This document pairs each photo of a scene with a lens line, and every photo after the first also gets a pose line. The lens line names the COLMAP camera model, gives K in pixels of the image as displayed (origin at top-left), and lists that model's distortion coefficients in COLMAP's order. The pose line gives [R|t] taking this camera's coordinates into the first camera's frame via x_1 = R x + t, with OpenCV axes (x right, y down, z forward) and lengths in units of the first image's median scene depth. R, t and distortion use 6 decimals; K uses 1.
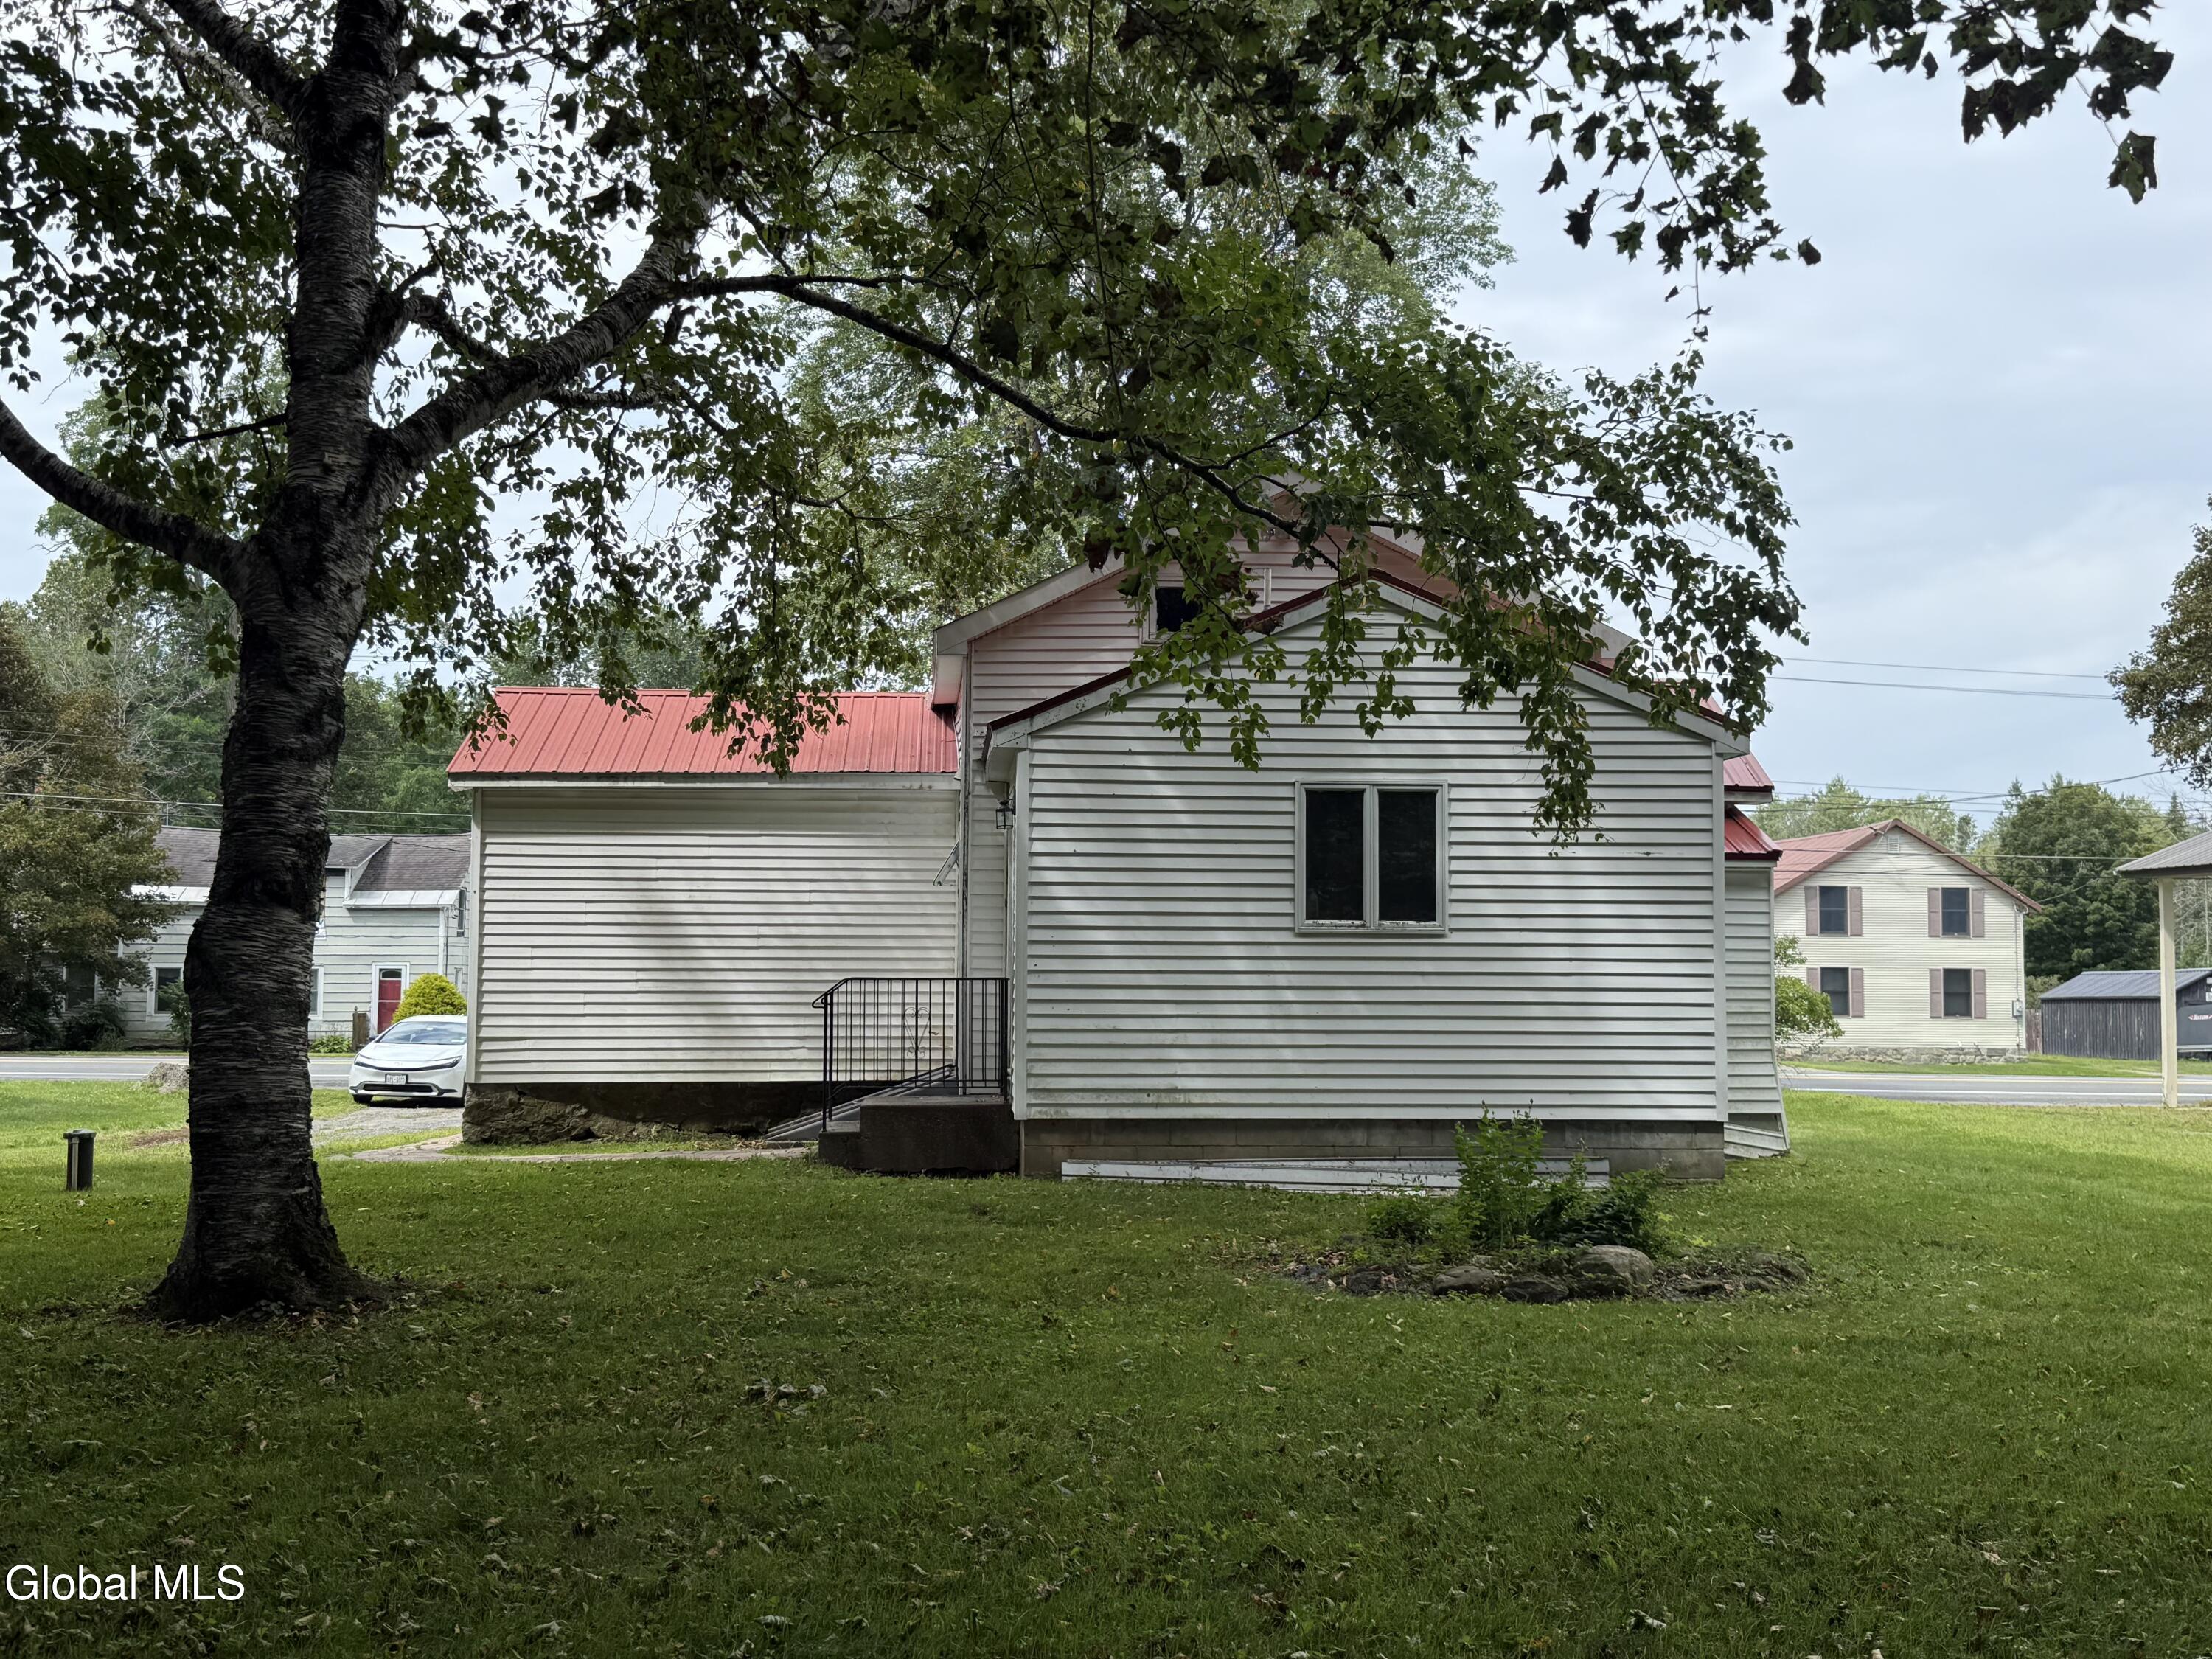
lens RADIAL K [[2212.9, 0, 1105.1], [0, 2212.9, 836.5], [0, 0, 1]] dist [0.055635, 0.000000]
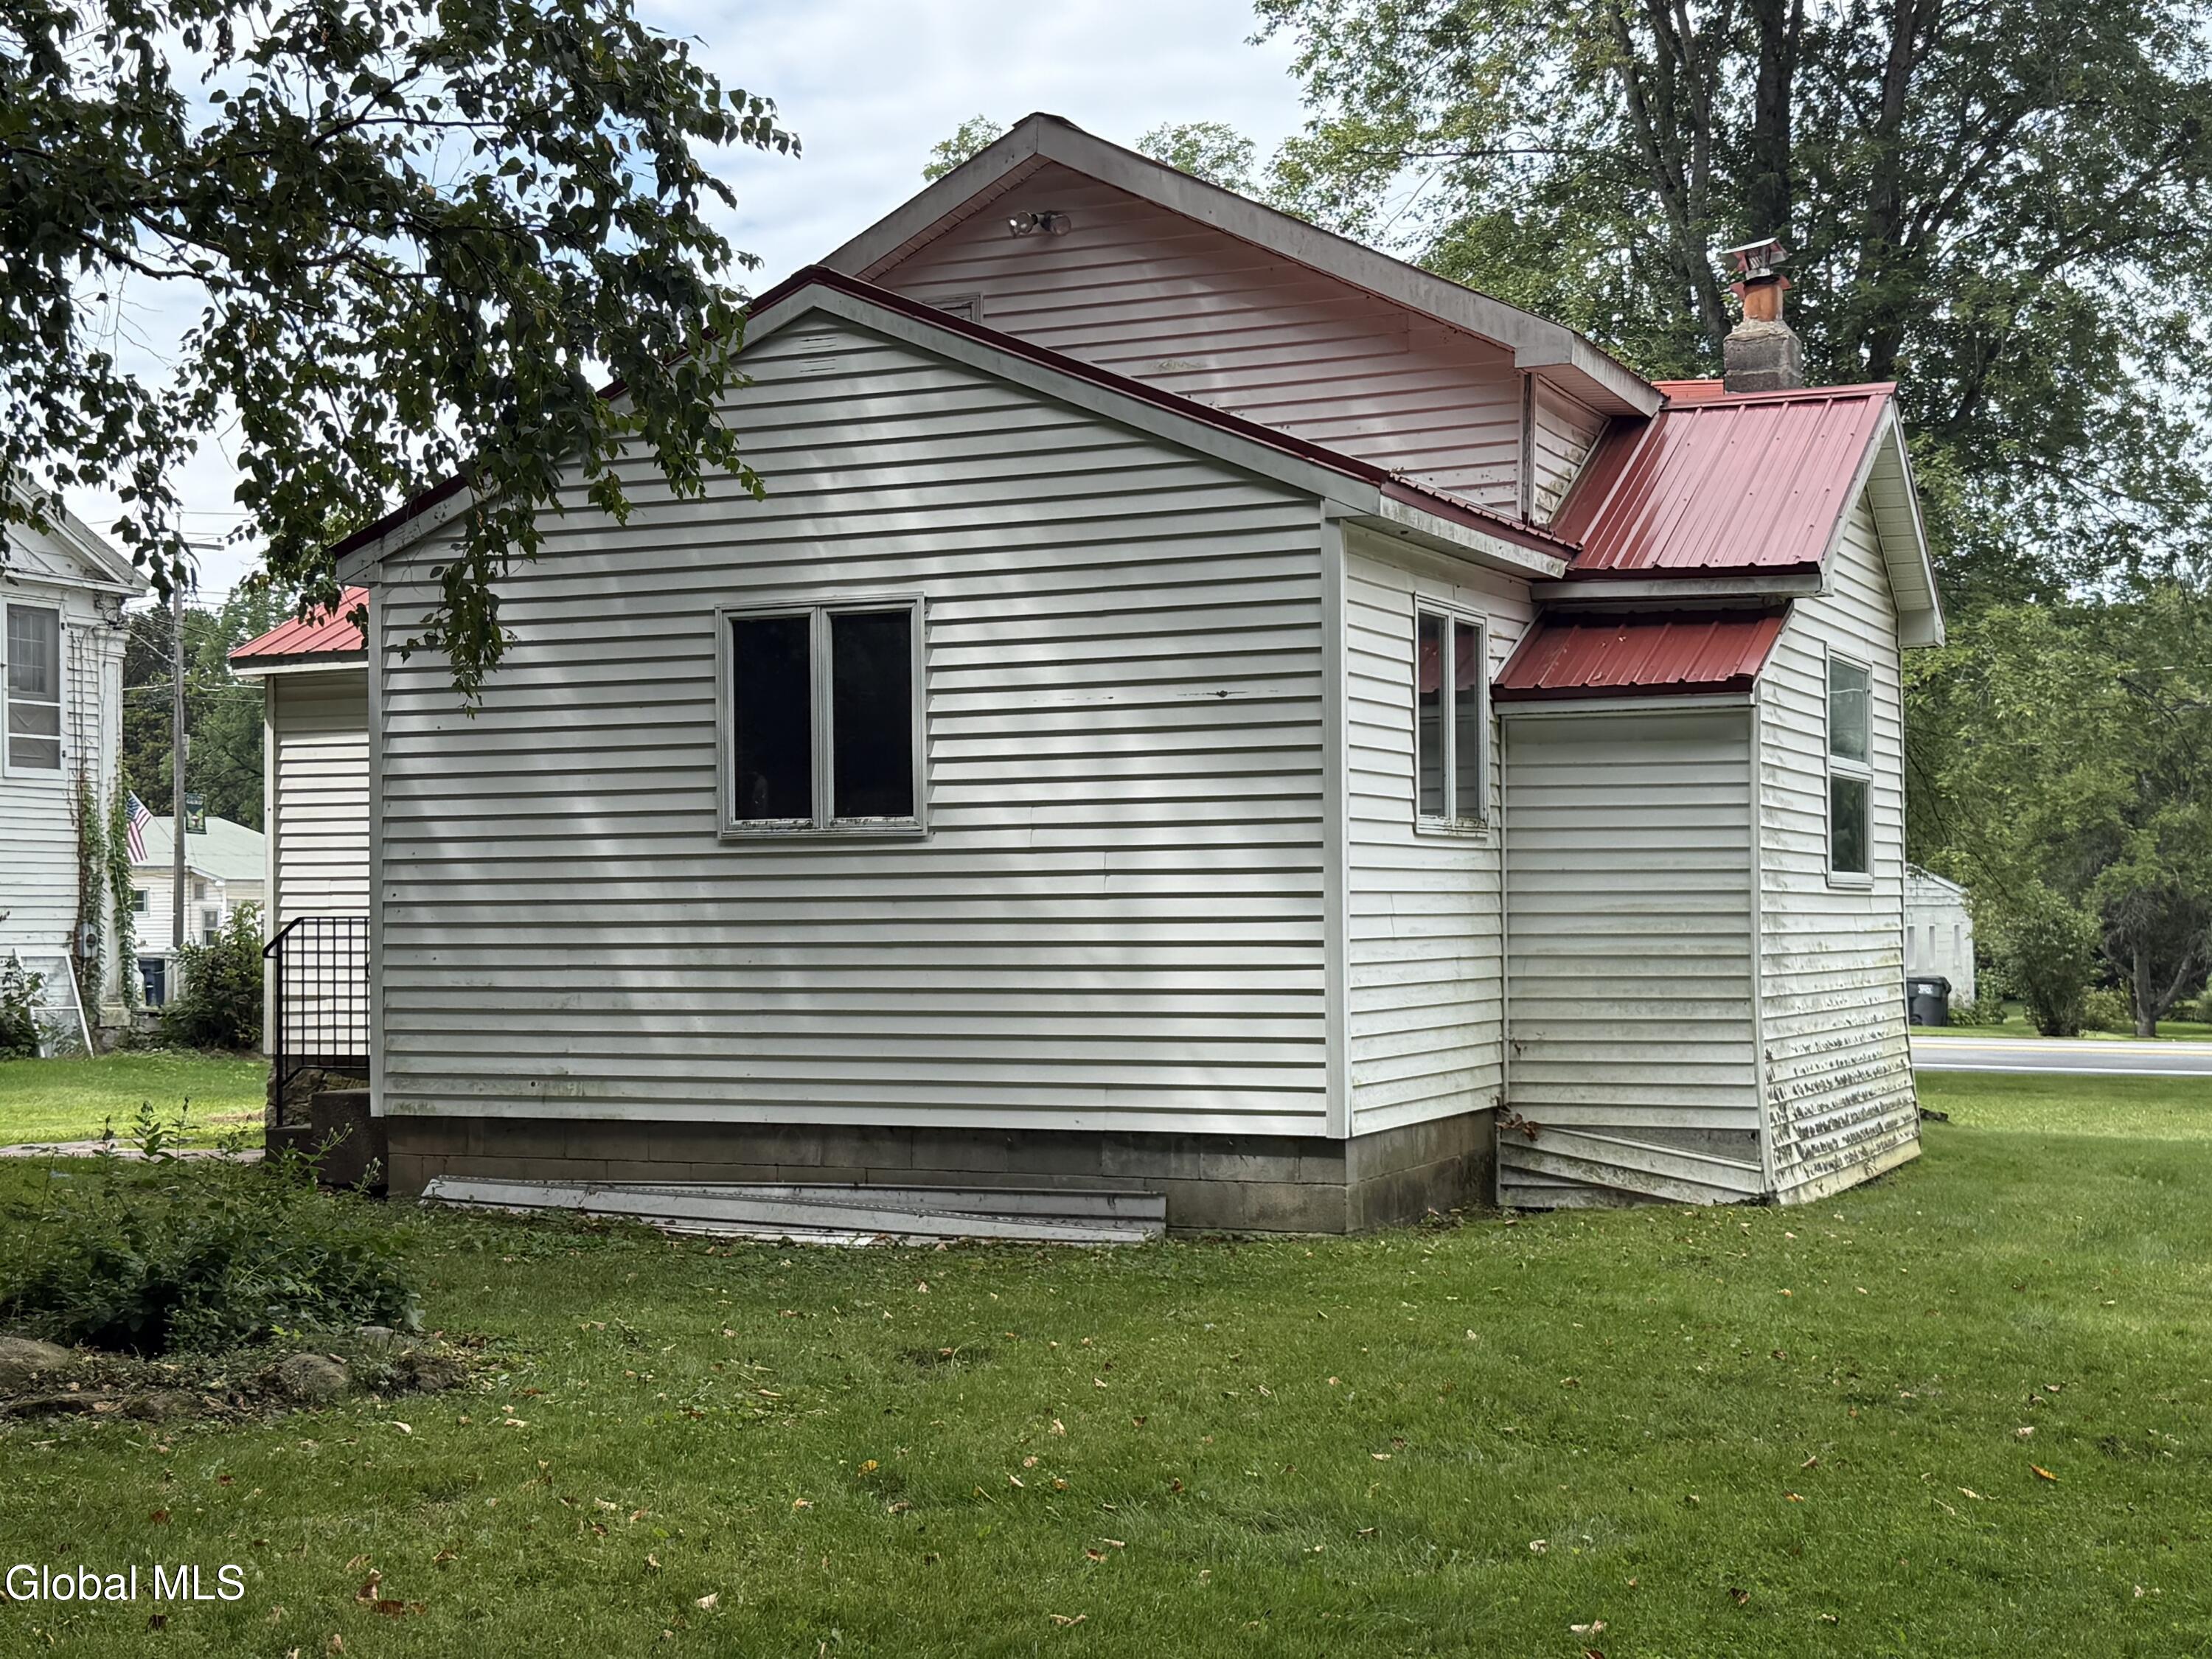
lens RADIAL K [[3041.3, 0, 1101.6], [0, 3041.3, 839.6], [0, 0, 1]] dist [0.100603, 0.000000]
pose [[0.883943, -0.024122, -0.466972, 0.603995], [0.041433, 0.998781, 0.026836, 0.023906], [0.465756, -0.043070, 0.883865, 0.255167]]
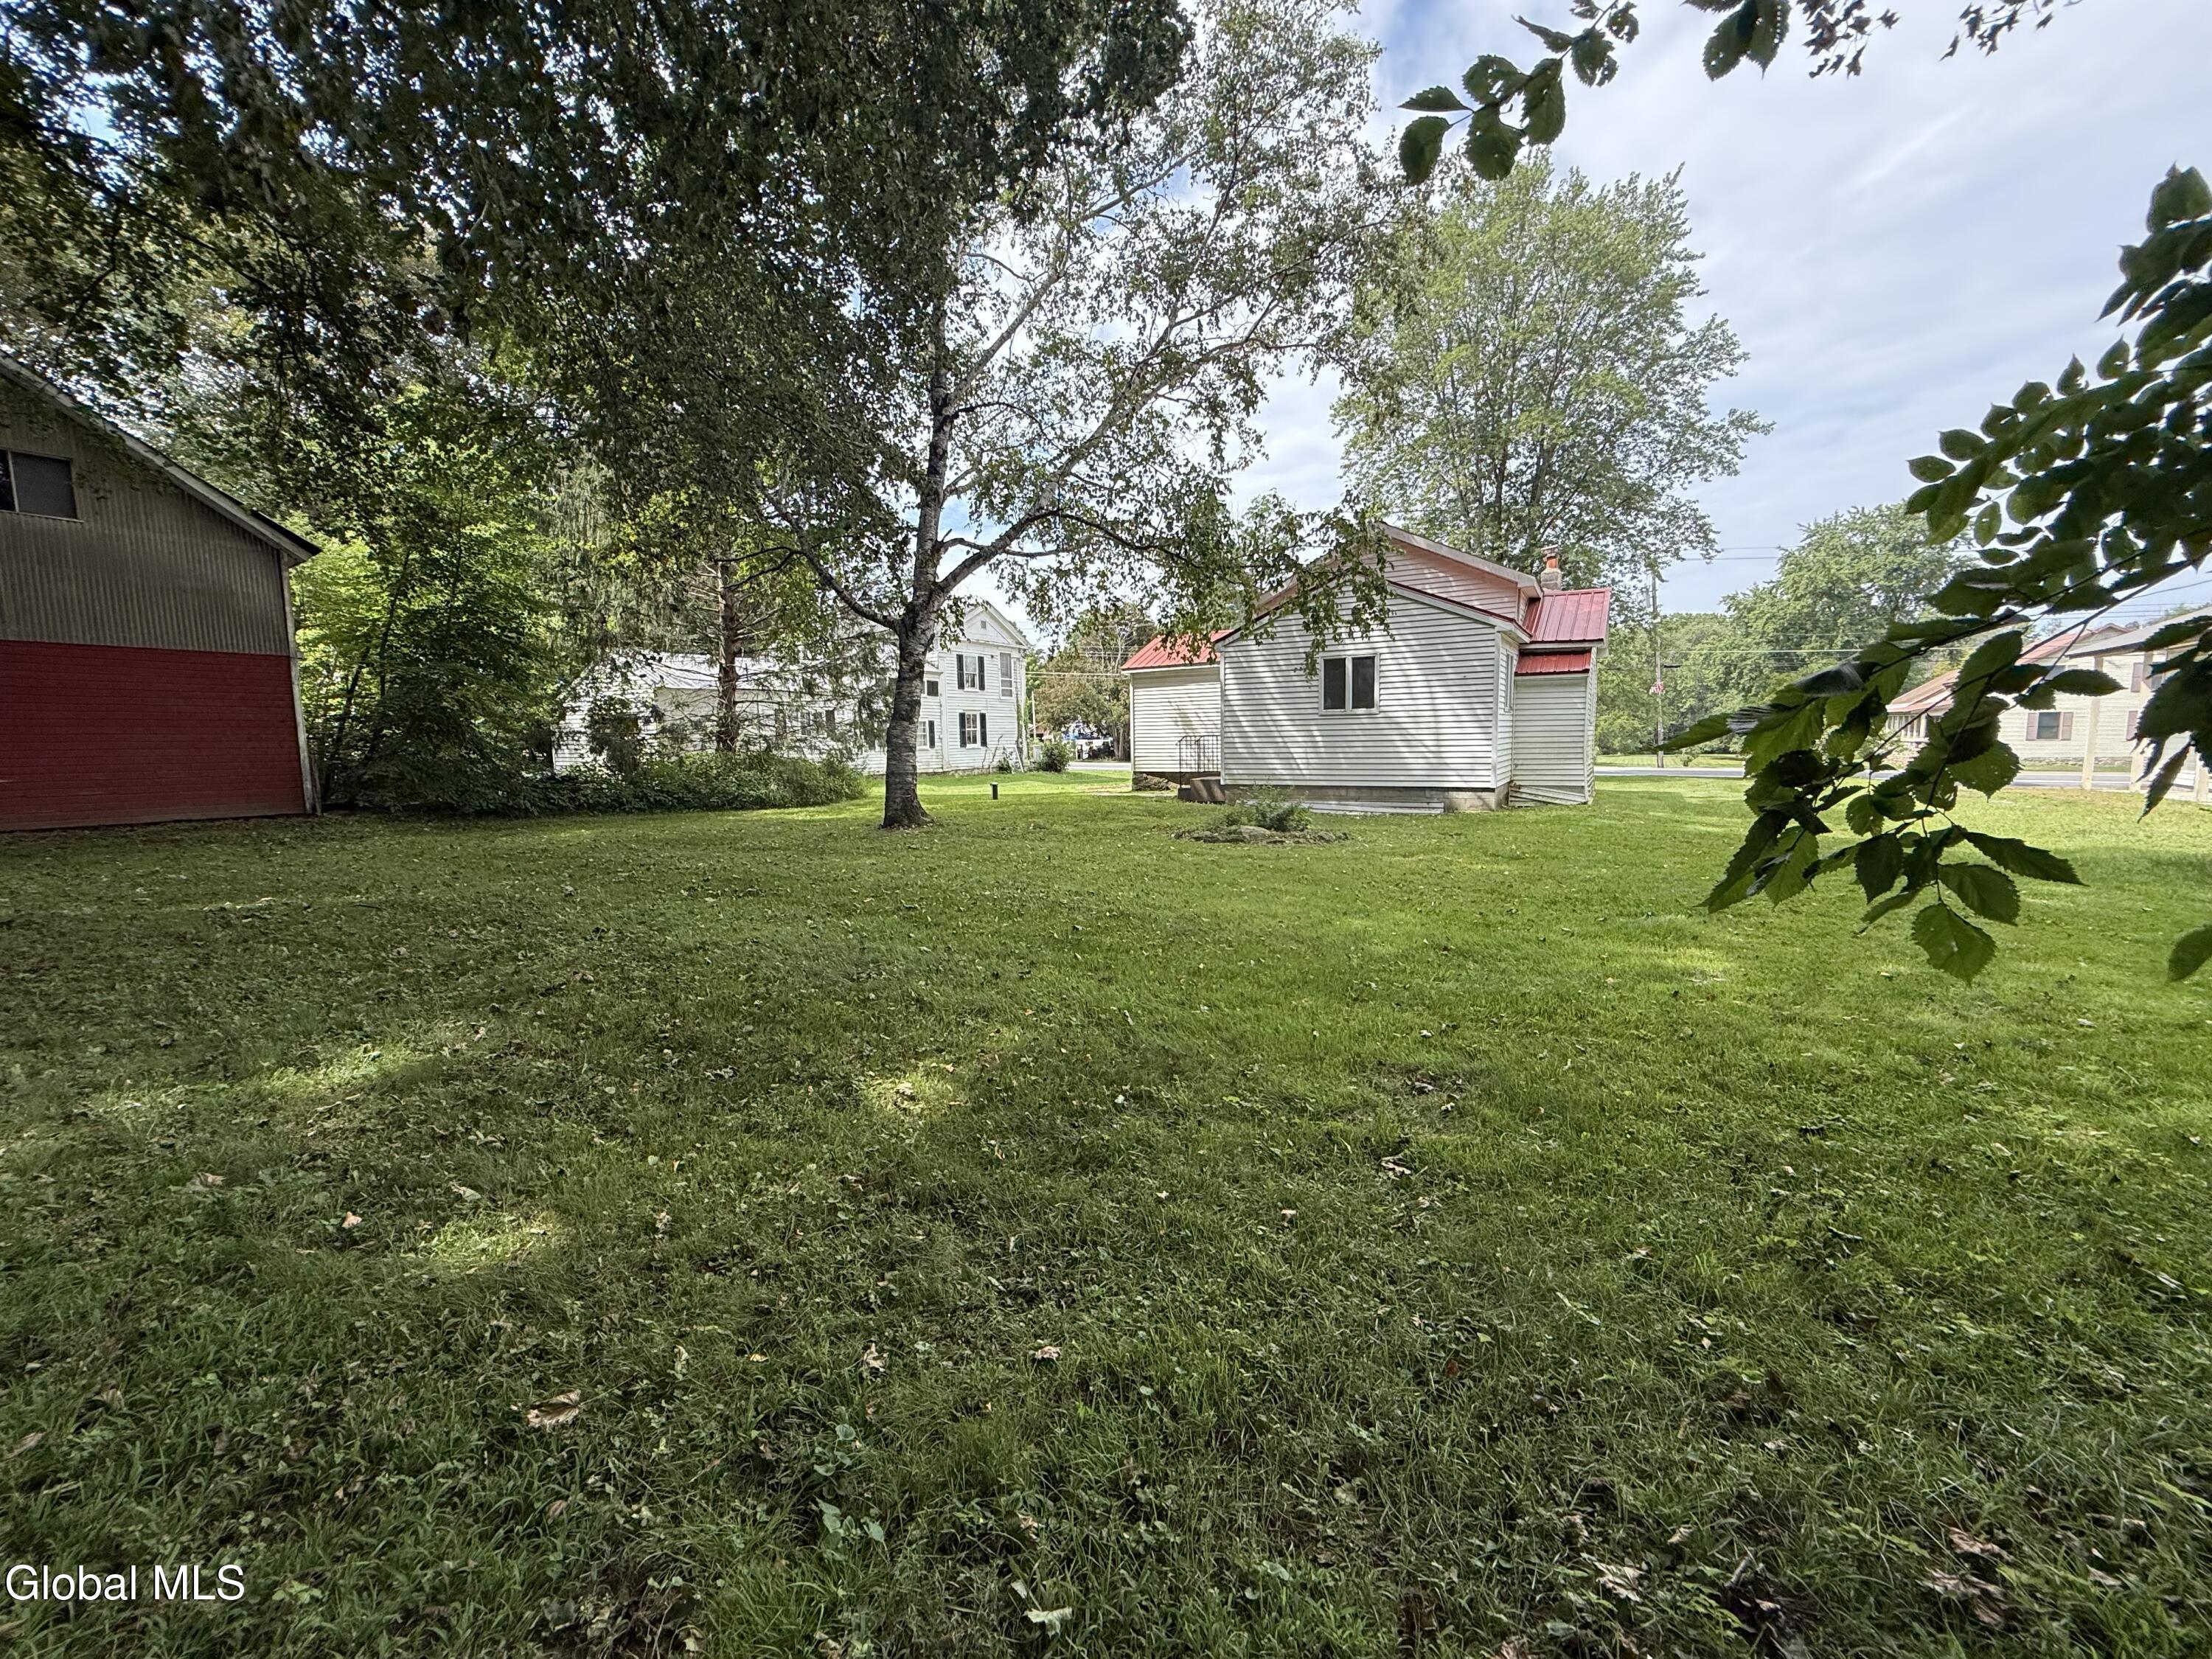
lens RADIAL K [[878.6, 0, 1117.5], [0, 878.6, 816.2], [0, 0, 1]] dist [-0.002538, 0.000091]
pose [[0.820603, 0.031692, -0.570619, 0.487090], [0.057990, 0.988690, 0.138307, 0.004016], [0.568549, -0.146585, 0.809484, -0.001439]]
